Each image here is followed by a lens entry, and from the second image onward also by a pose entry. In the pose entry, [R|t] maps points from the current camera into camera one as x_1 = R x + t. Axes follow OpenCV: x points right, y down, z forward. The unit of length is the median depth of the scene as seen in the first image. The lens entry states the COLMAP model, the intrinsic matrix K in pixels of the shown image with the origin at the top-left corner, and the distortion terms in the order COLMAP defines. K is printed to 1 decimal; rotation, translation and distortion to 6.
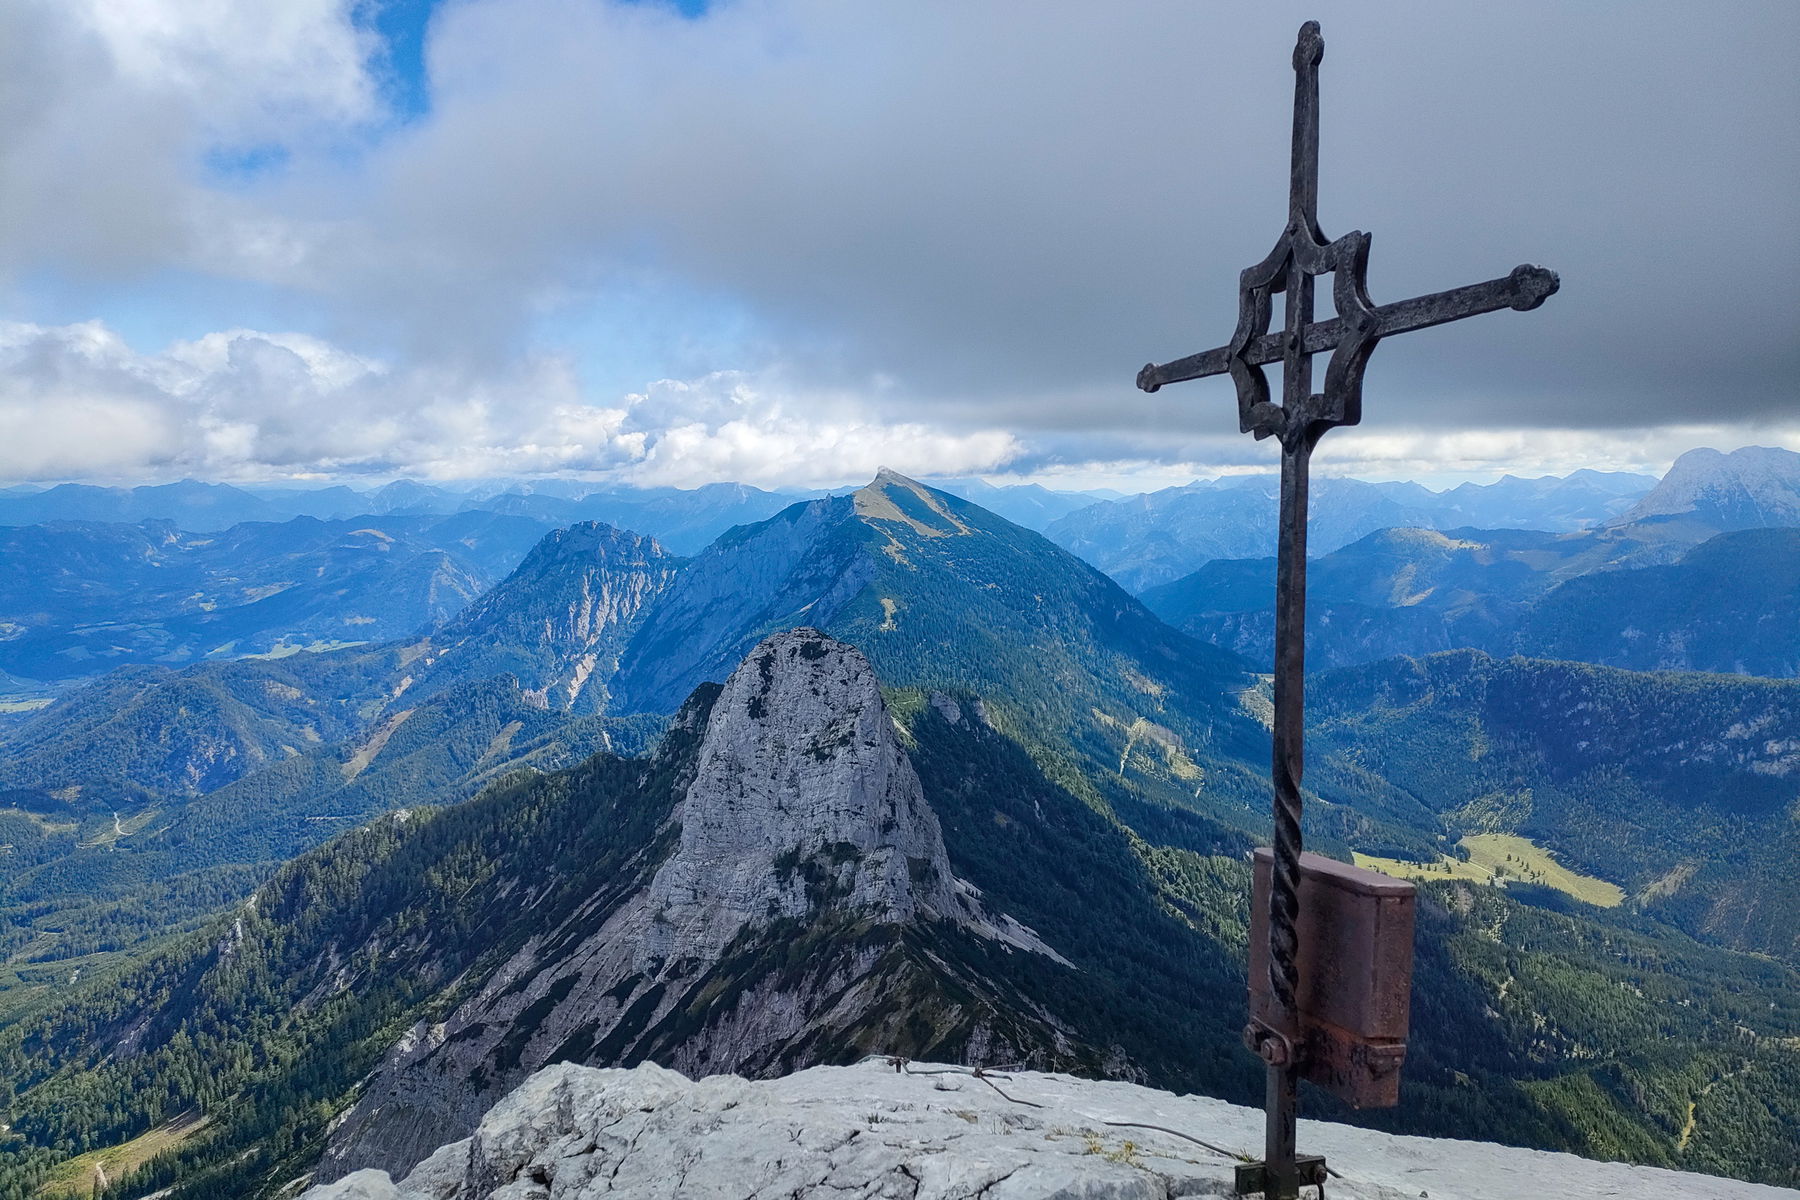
lens RADIAL K [[1321.2, 0, 902.5], [0, 1321.2, 596.0], [0, 0, 1]] dist [0.026903, 0.004980]
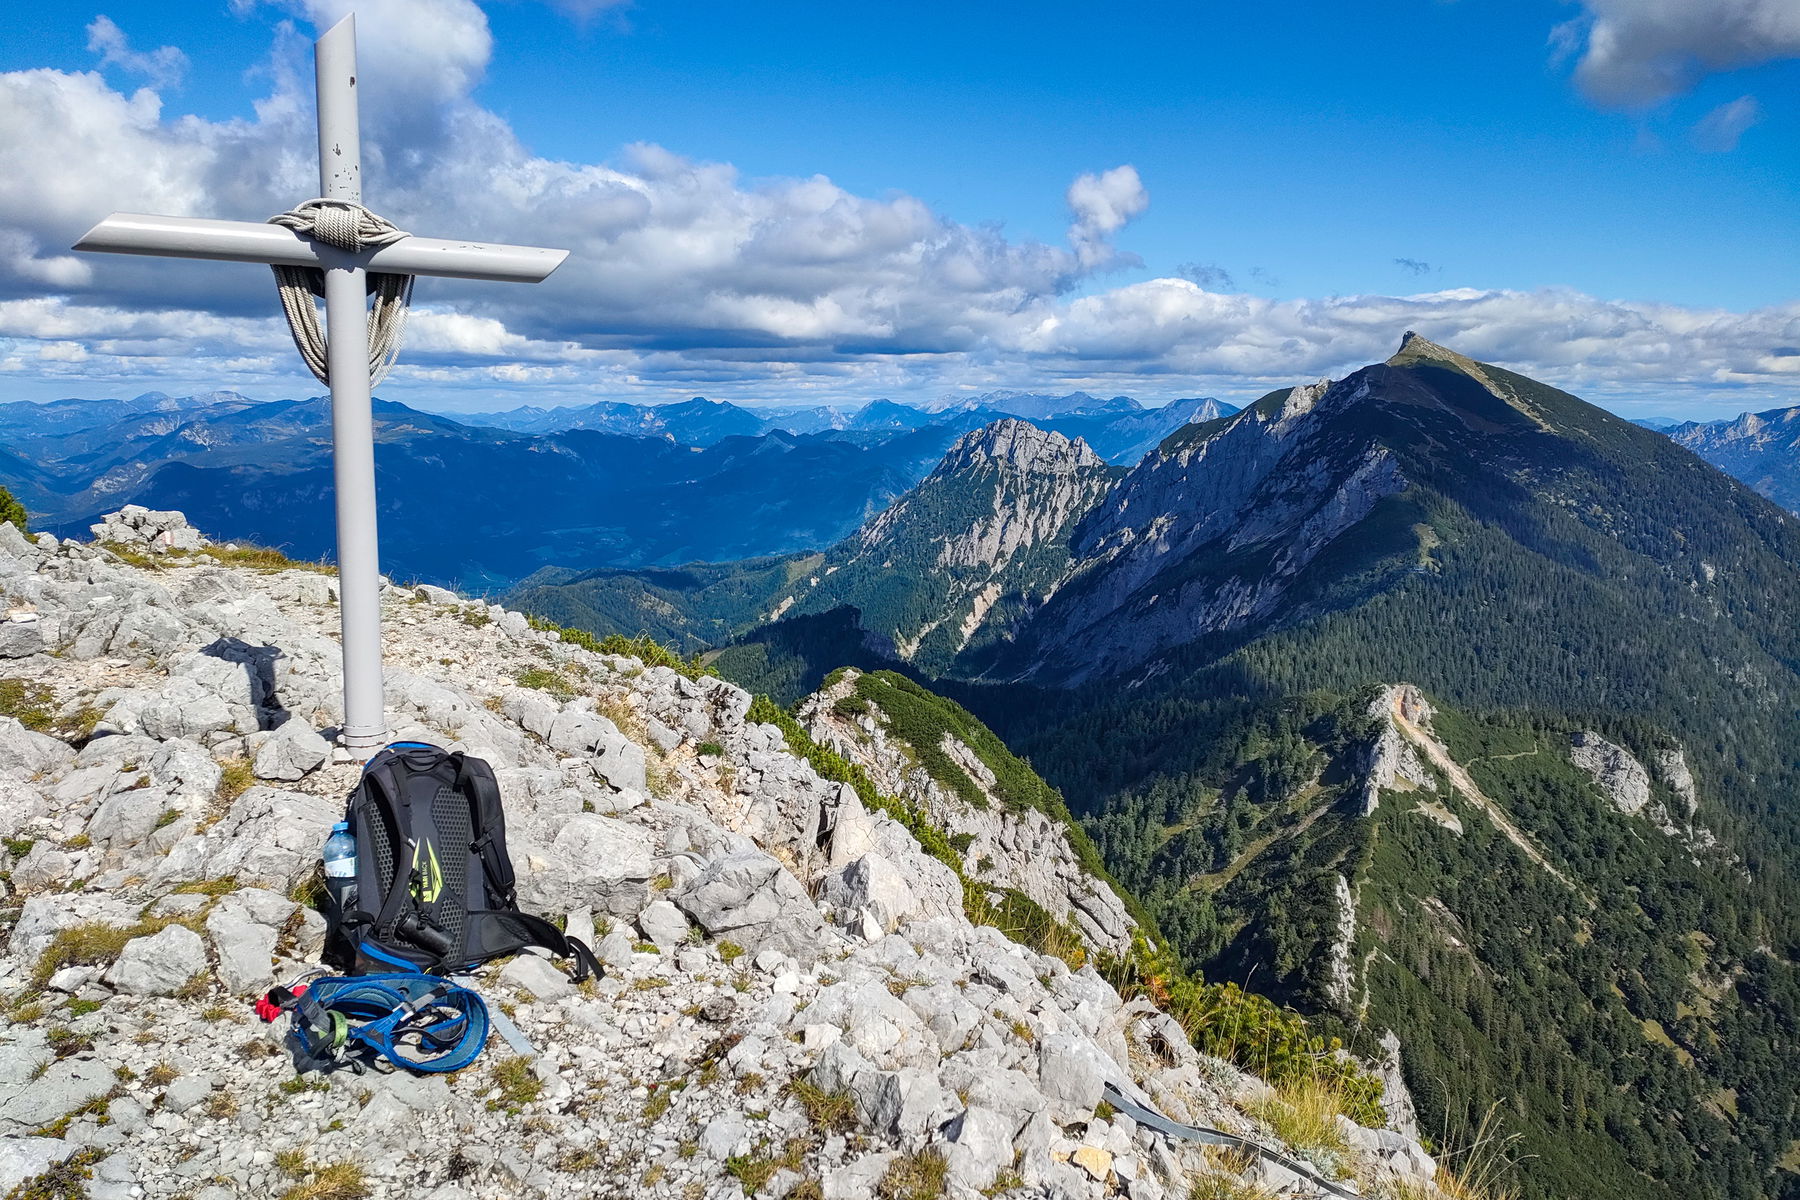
lens RADIAL K [[1321.2, 0, 900.9], [0, 1321.2, 601.3], [0, 0, 1]] dist [0.026903, 0.004980]
pose [[0.937771, 0.059537, -0.342112, -0.017662], [-0.039472, 0.997083, 0.065321, 0.005170], [0.345003, -0.047752, 0.937386, 0.247786]]
